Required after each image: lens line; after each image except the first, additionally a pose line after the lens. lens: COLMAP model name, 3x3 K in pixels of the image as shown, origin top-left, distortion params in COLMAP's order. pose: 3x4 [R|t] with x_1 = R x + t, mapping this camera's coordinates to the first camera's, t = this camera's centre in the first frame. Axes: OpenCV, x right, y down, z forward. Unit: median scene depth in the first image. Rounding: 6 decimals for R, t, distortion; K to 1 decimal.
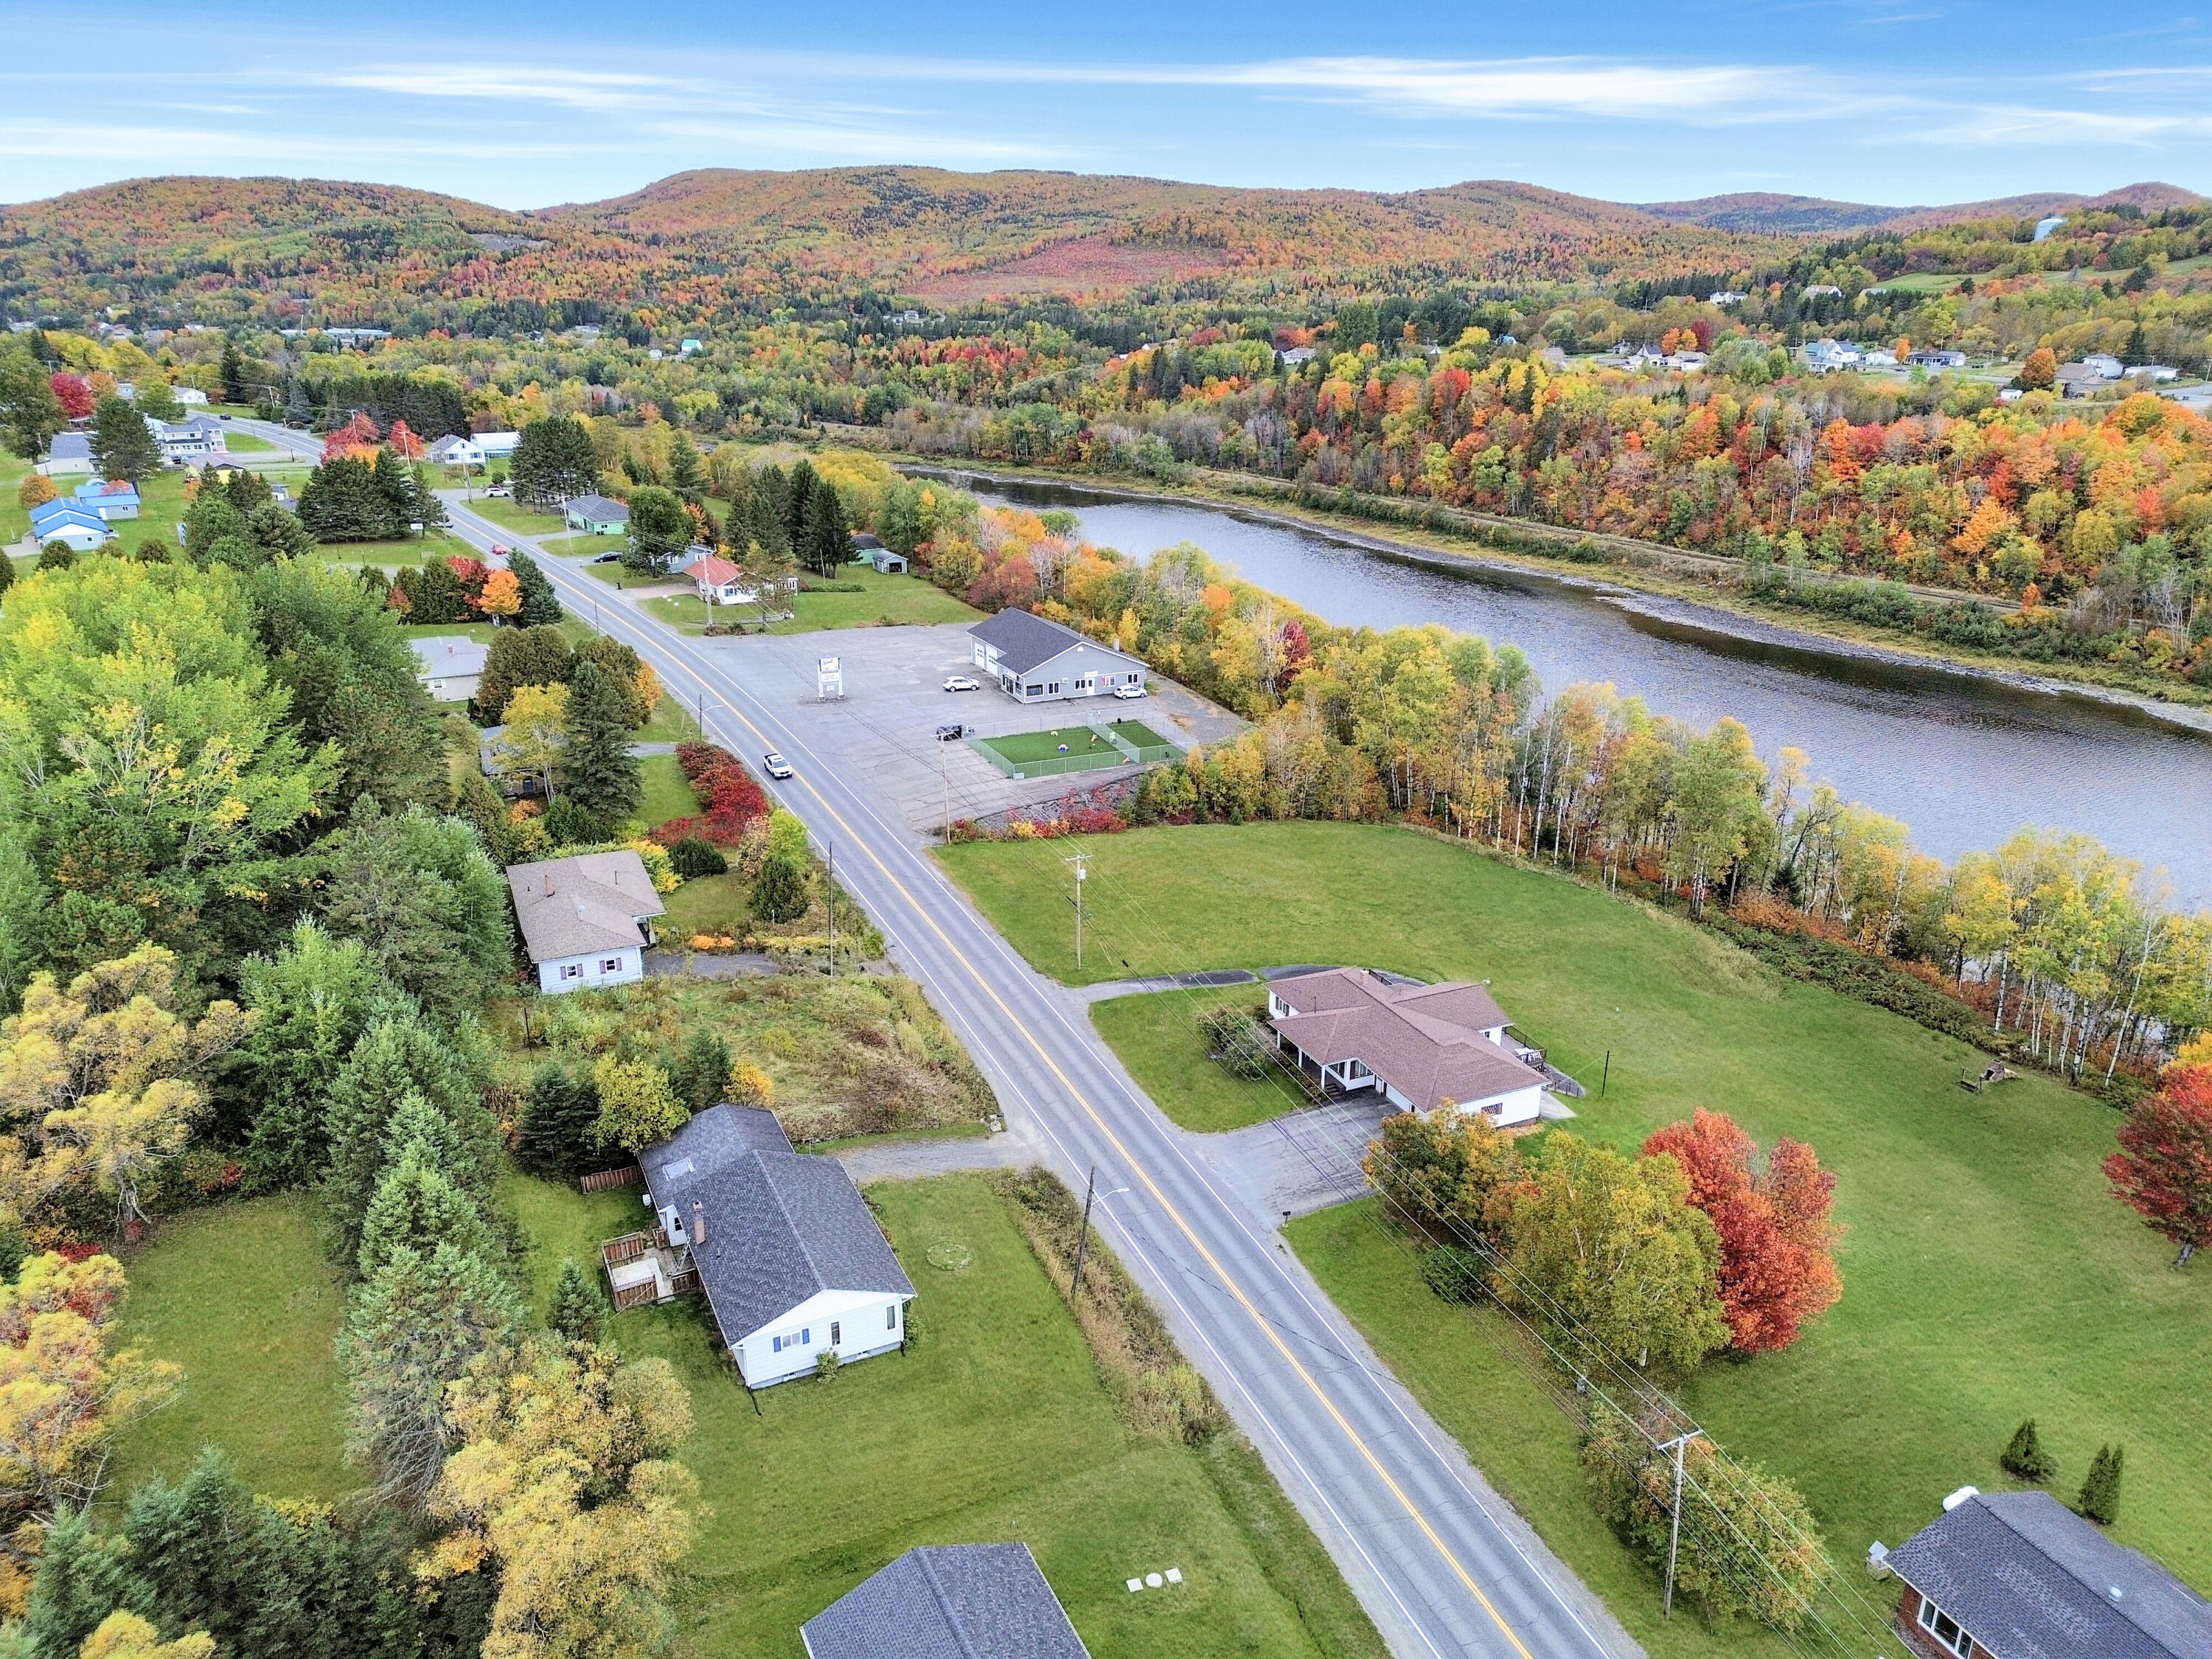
lens RADIAL K [[1554.2, 0, 1102.1], [0, 1554.2, 829.7], [0, 0, 1]] dist [0.081024, -0.070586]
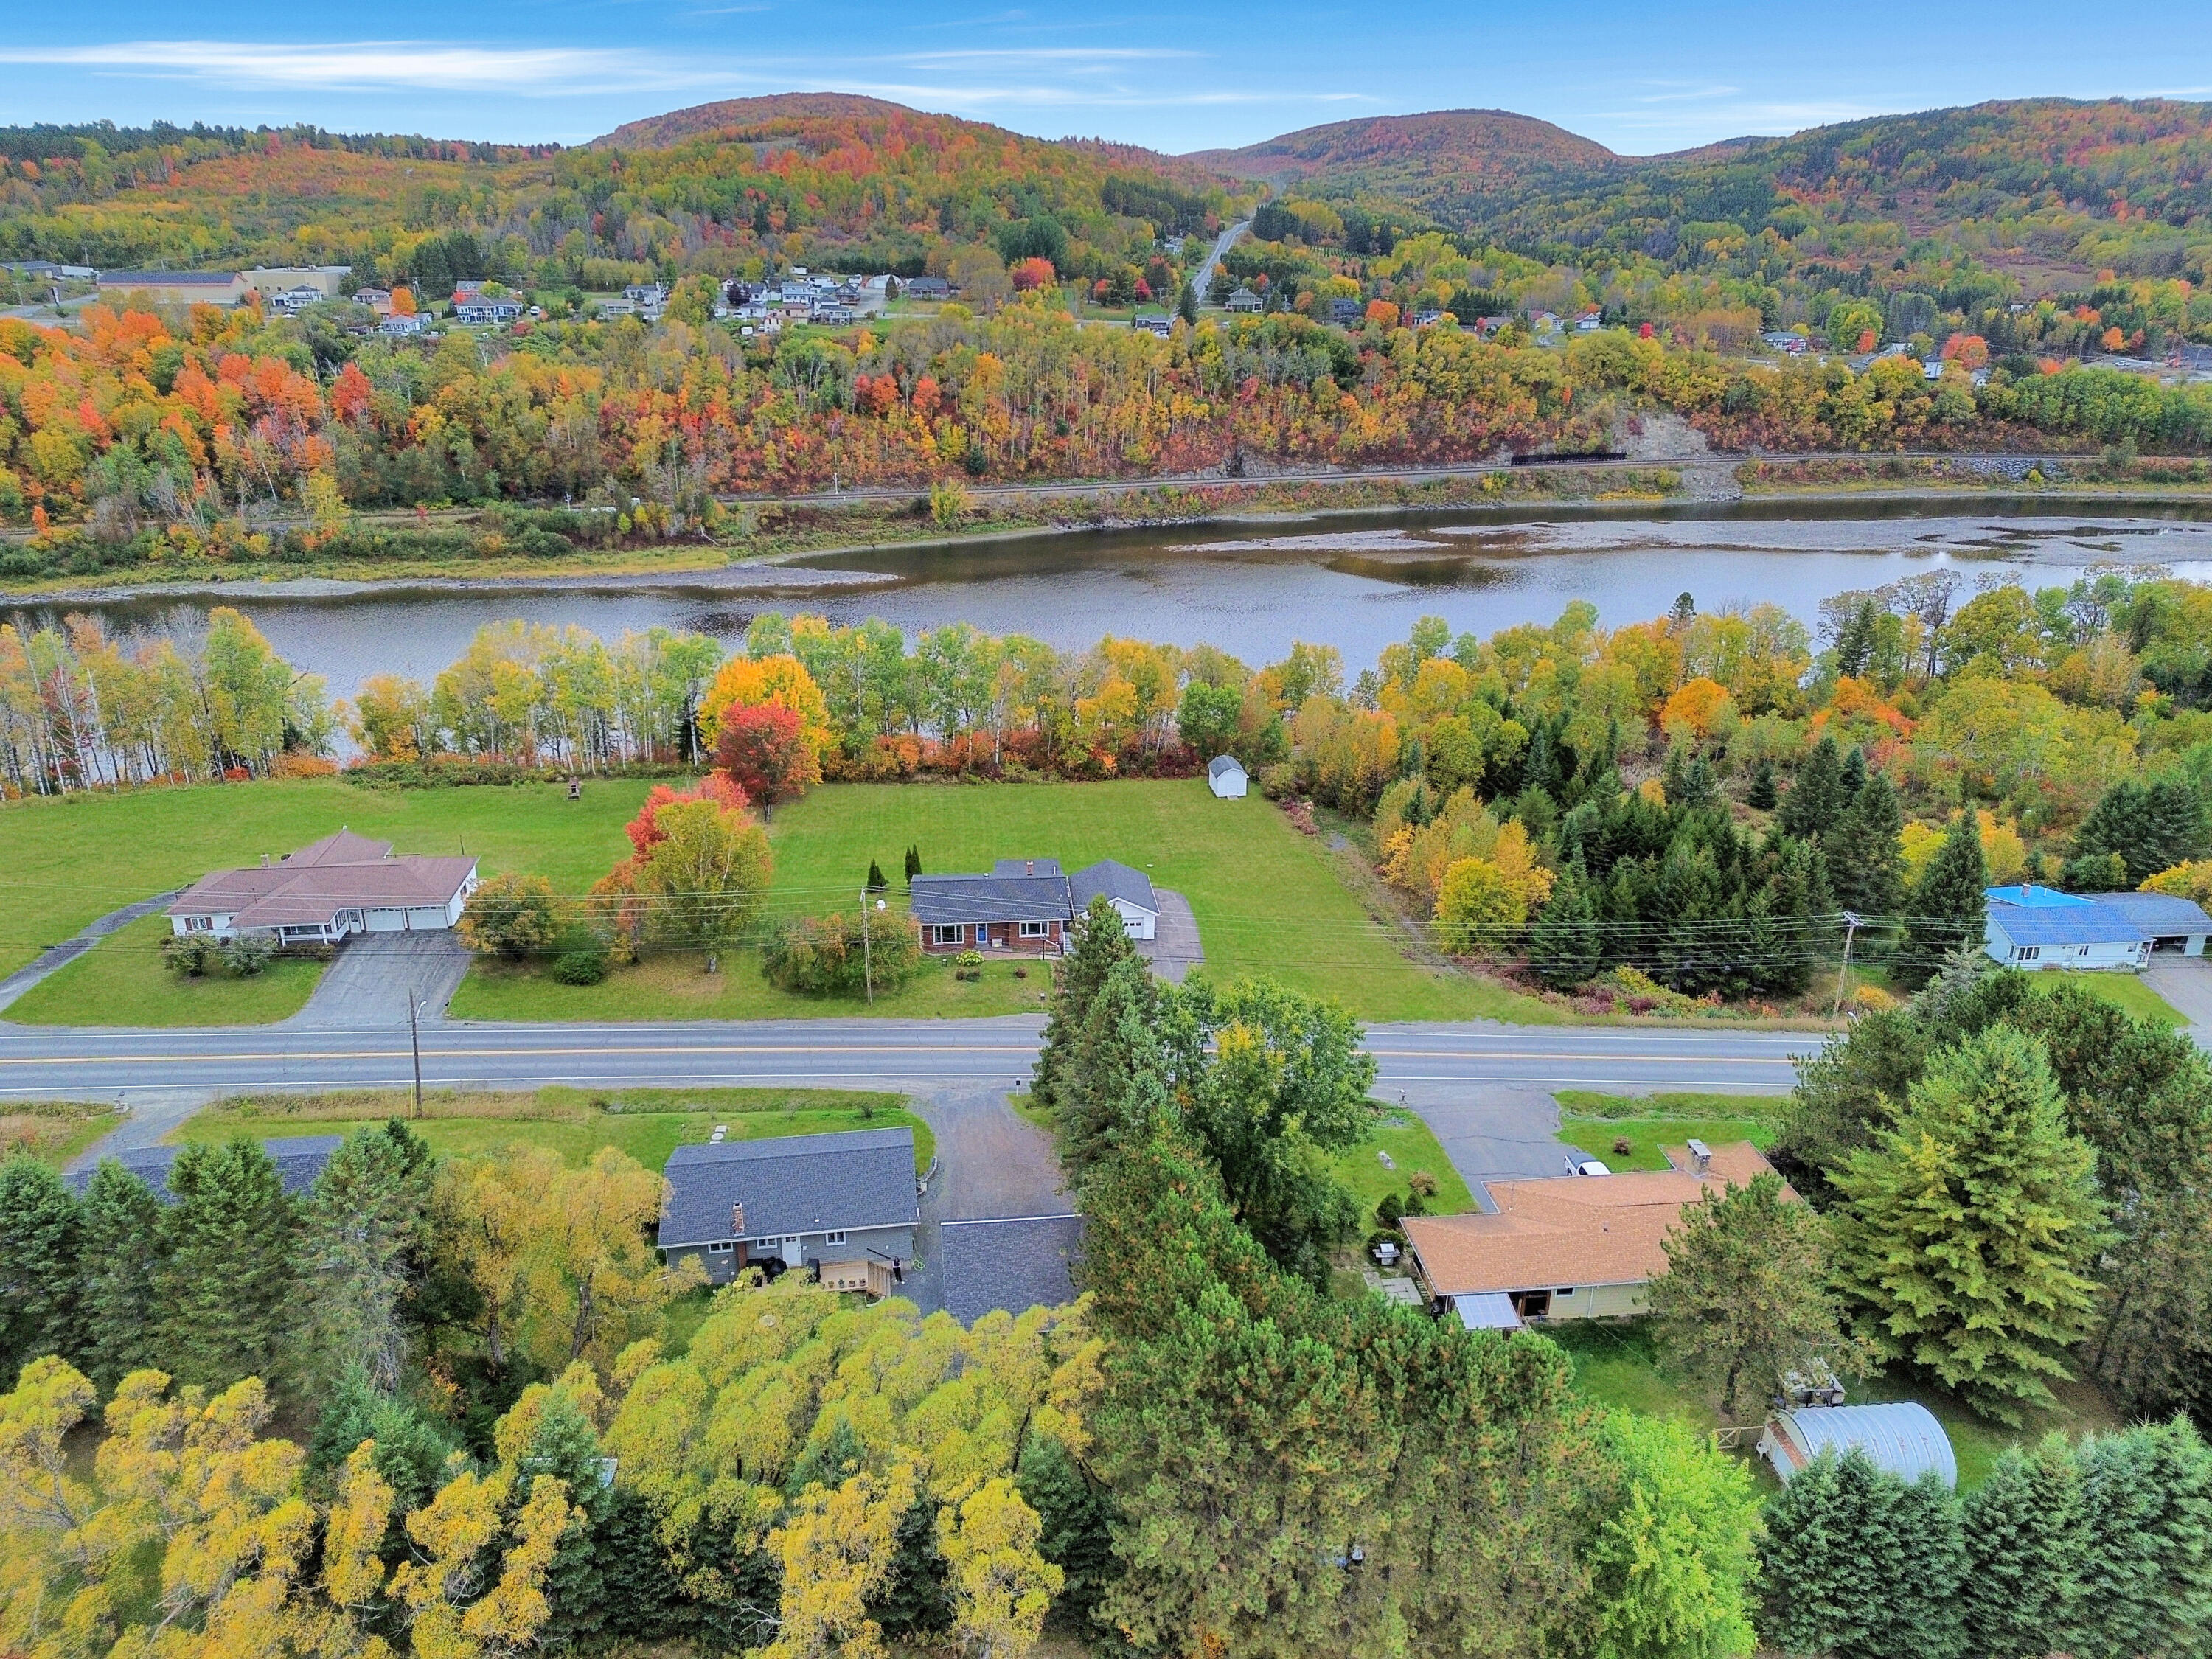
lens RADIAL K [[1554.2, 0, 1102.1], [0, 1554.2, 829.7], [0, 0, 1]] dist [0.081024, -0.070586]
pose [[0.308726, -0.353389, 0.883065, -0.173250], [0.317150, 0.913533, 0.254703, -0.005991], [-0.896719, 0.201430, 0.394109, 0.010866]]
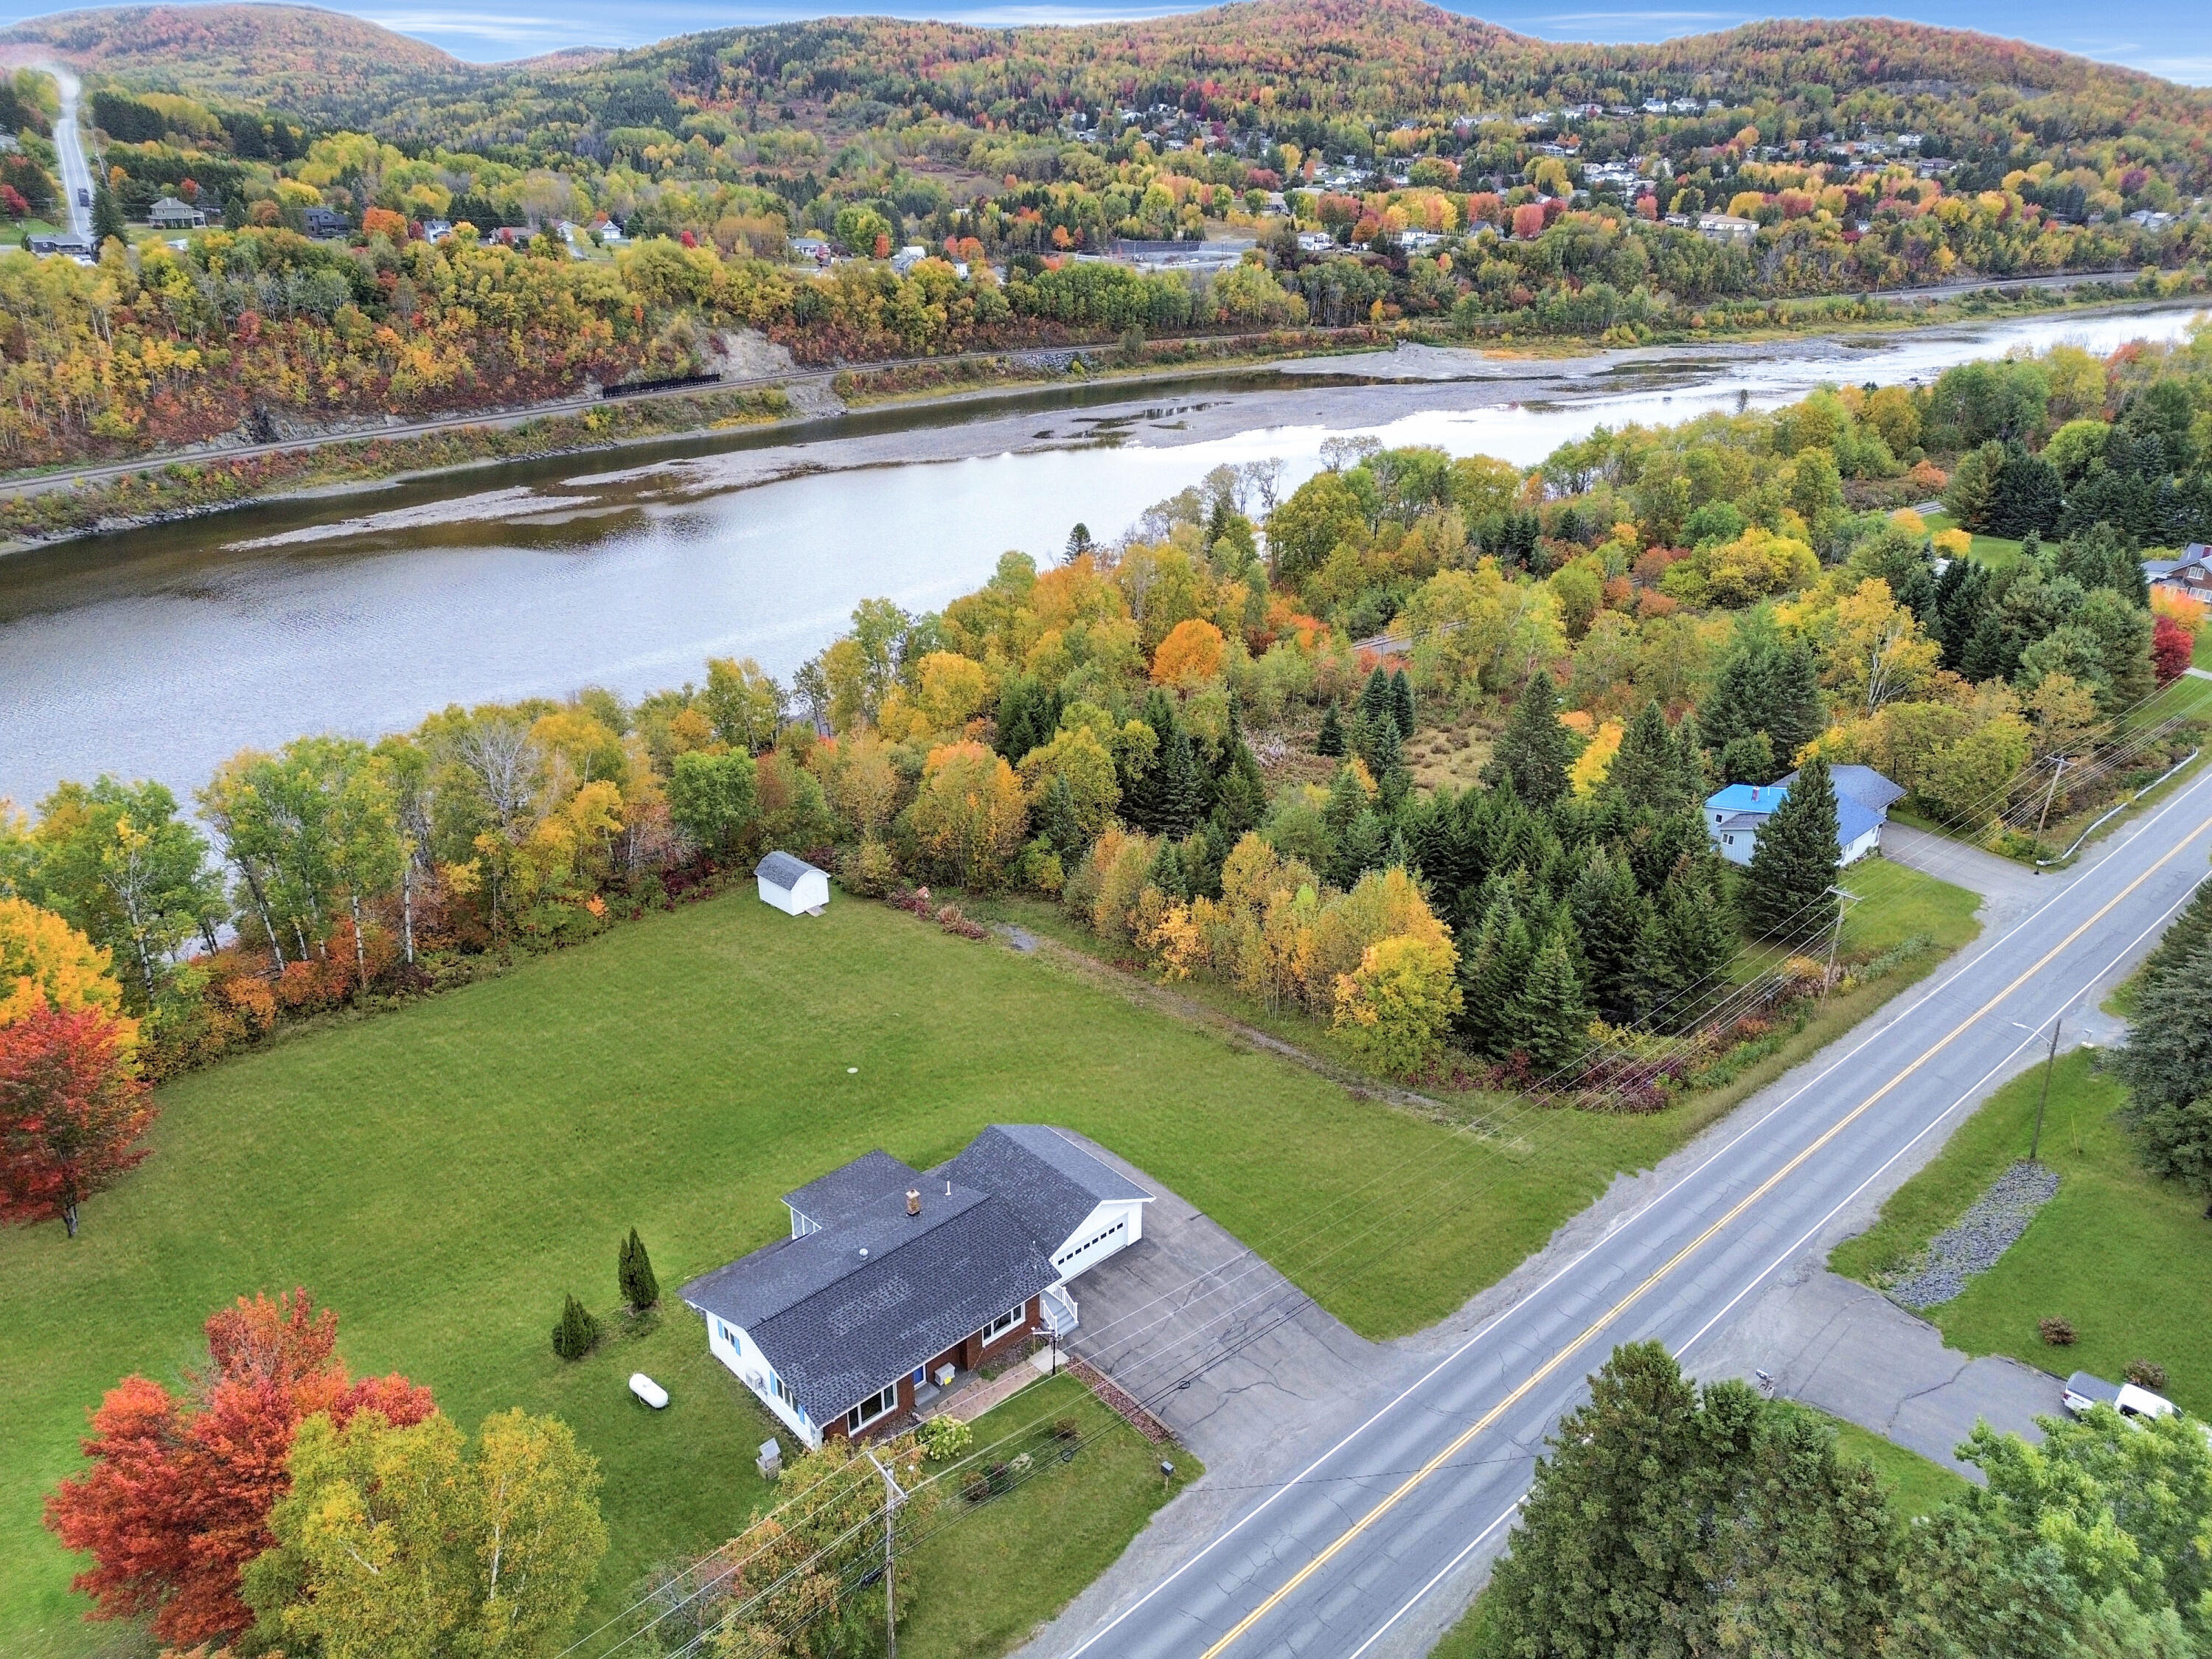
lens RADIAL K [[1560.8, 0, 1098.6], [0, 1560.8, 816.2], [0, 0, 1]] dist [0.092625, -0.077369]
pose [[-0.335071, -0.381356, 0.861565, -0.035904], [0.313861, 0.817020, 0.483703, -0.036828], [-0.888380, 0.432487, -0.154067, 0.146174]]
